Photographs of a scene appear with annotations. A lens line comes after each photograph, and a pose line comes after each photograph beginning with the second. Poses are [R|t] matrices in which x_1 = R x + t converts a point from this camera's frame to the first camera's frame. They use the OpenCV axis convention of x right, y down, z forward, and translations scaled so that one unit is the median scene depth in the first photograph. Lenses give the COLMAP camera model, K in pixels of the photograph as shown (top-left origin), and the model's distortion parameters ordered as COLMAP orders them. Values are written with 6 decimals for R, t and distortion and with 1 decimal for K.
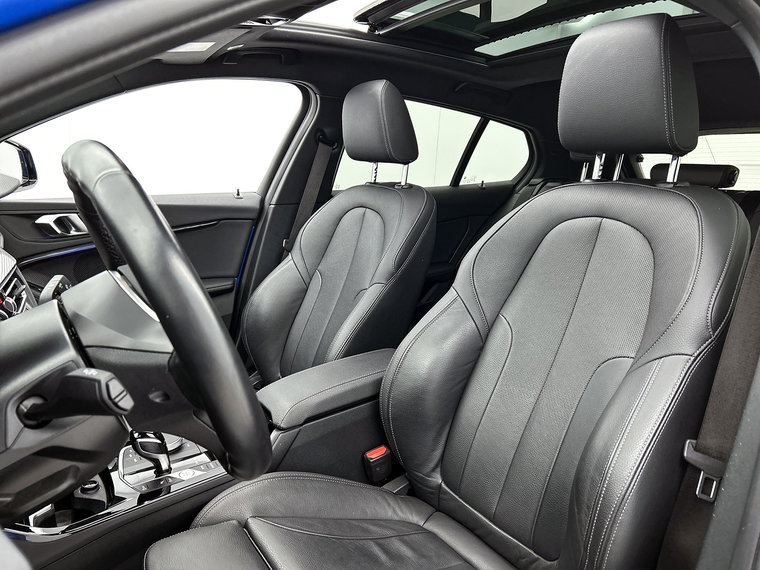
lens RADIAL K [[573.1, 0, 381.8], [0, 573.1, 282.2], [0, 0, 1]] dist [0.038716, -0.051843]
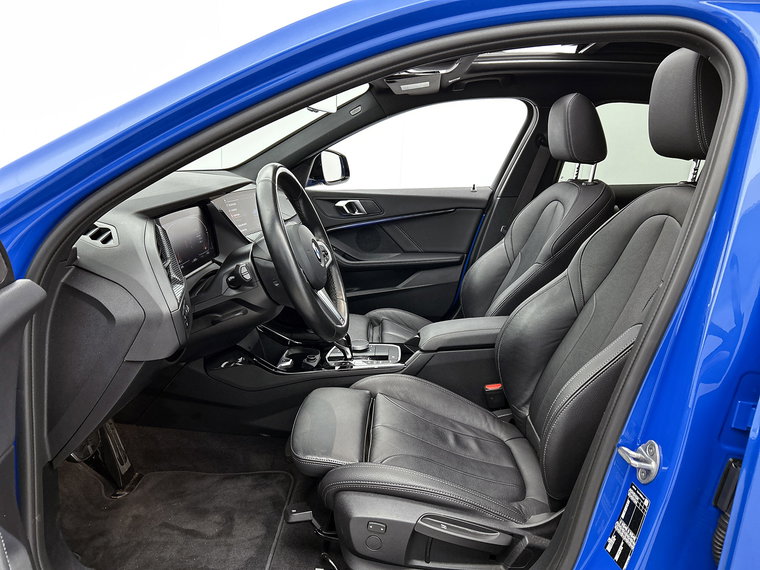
lens RADIAL K [[573.1, 0, 373.4], [0, 573.1, 284.9], [0, 0, 1]] dist [0.038716, -0.051843]
pose [[0.809178, 0.112293, -0.576734, 0.383746], [-0.100588, 0.993552, 0.052320, 0.017053], [0.578890, 0.015677, 0.815255, -0.185097]]
